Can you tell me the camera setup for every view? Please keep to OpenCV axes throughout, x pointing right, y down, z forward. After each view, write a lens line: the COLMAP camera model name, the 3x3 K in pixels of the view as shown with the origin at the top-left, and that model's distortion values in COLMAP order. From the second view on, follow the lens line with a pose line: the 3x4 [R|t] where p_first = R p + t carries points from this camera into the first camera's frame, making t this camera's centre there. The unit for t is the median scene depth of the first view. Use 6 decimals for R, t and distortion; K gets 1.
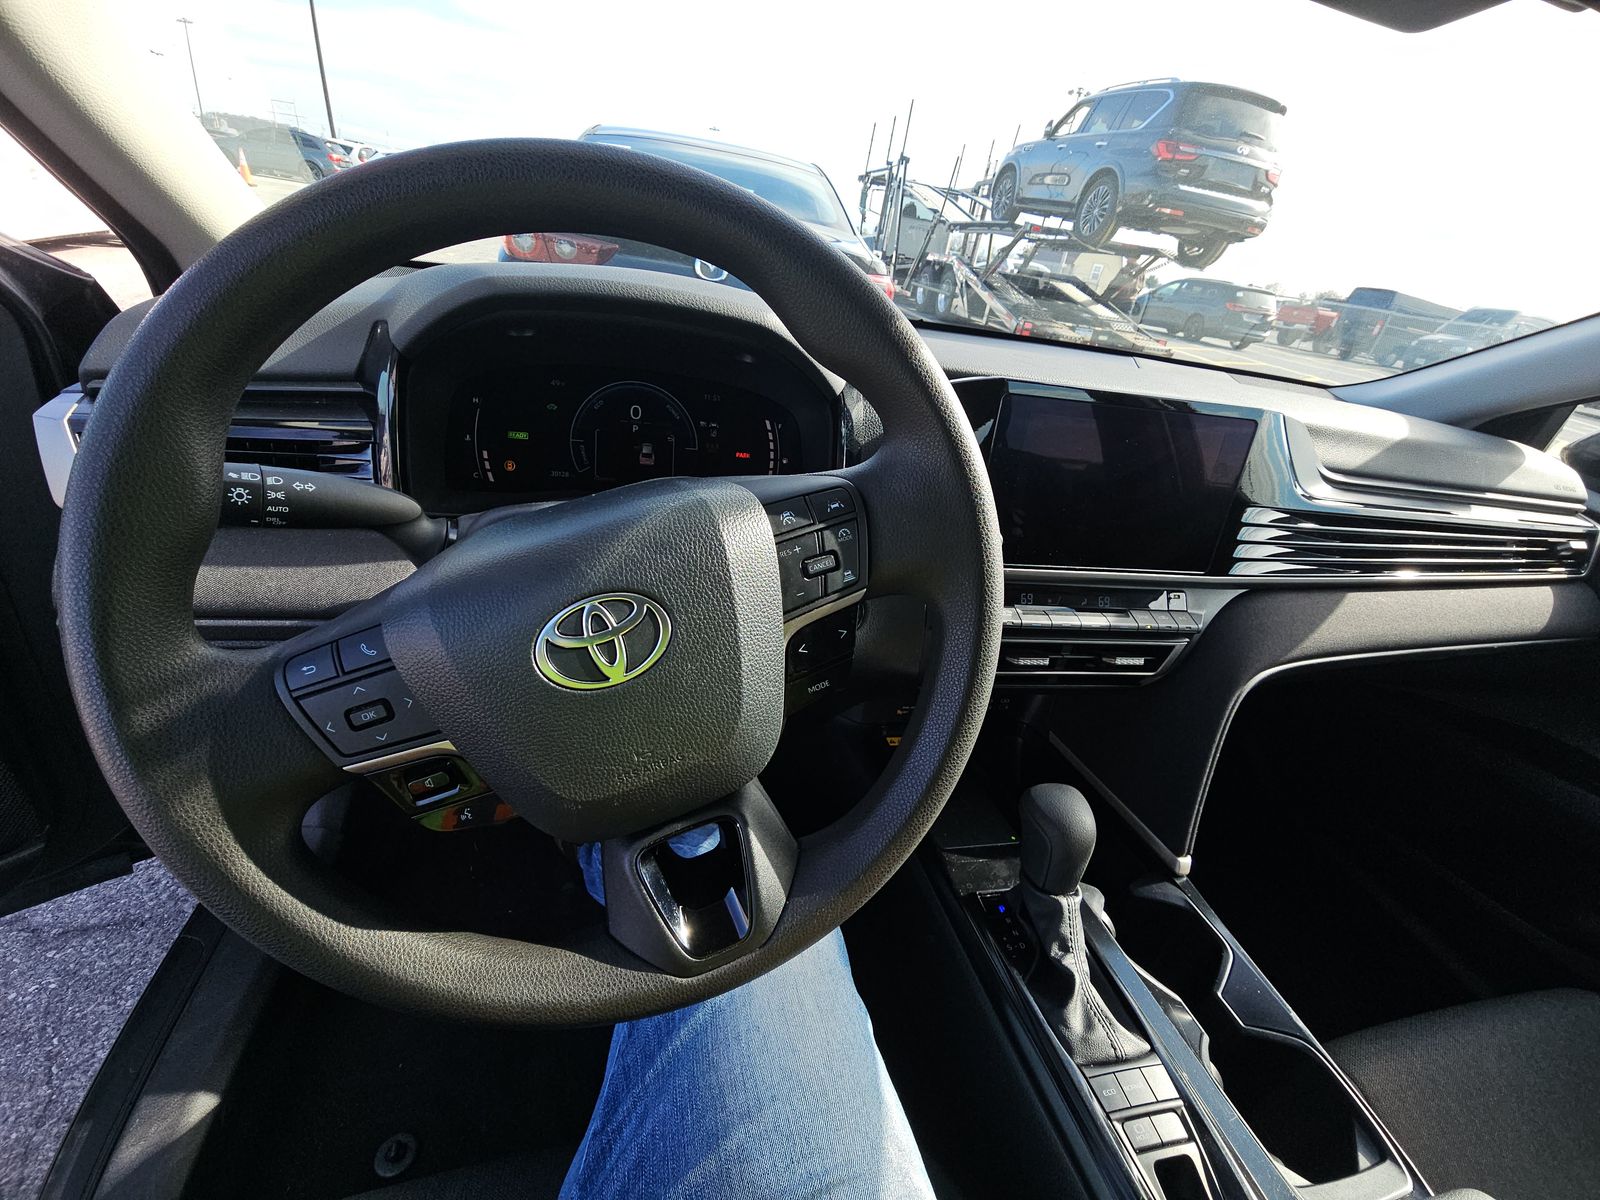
lens RADIAL K [[650.0, 0, 798.3], [0, 650.0, 606.2], [0, 0, 1]] dist [0.001059, -0.003134]
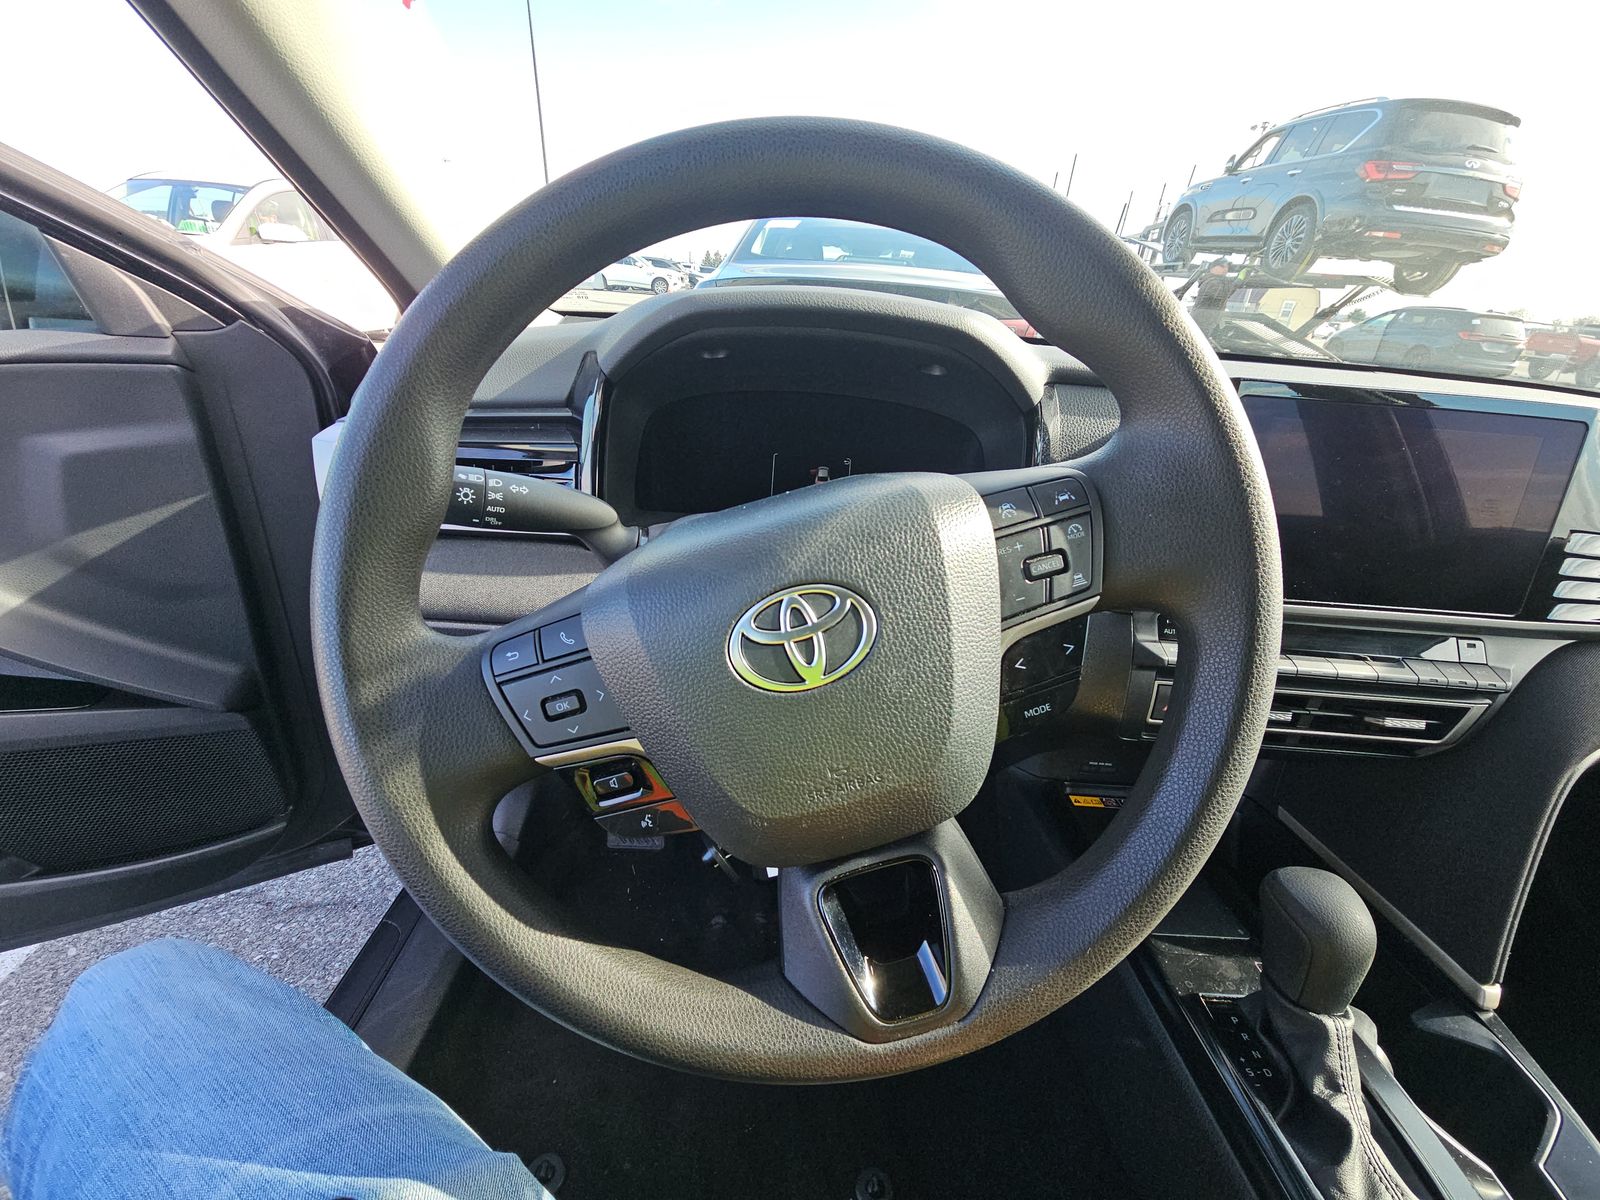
lens RADIAL K [[650.0, 0, 798.3], [0, 650.0, 606.2], [0, 0, 1]] dist [0.001059, -0.003134]
pose [[0.974845, 0.025615, -0.221407, -0.090619], [-0.042981, 0.996334, -0.073973, 0.065814], [0.218700, 0.081629, 0.972372, 0.100589]]
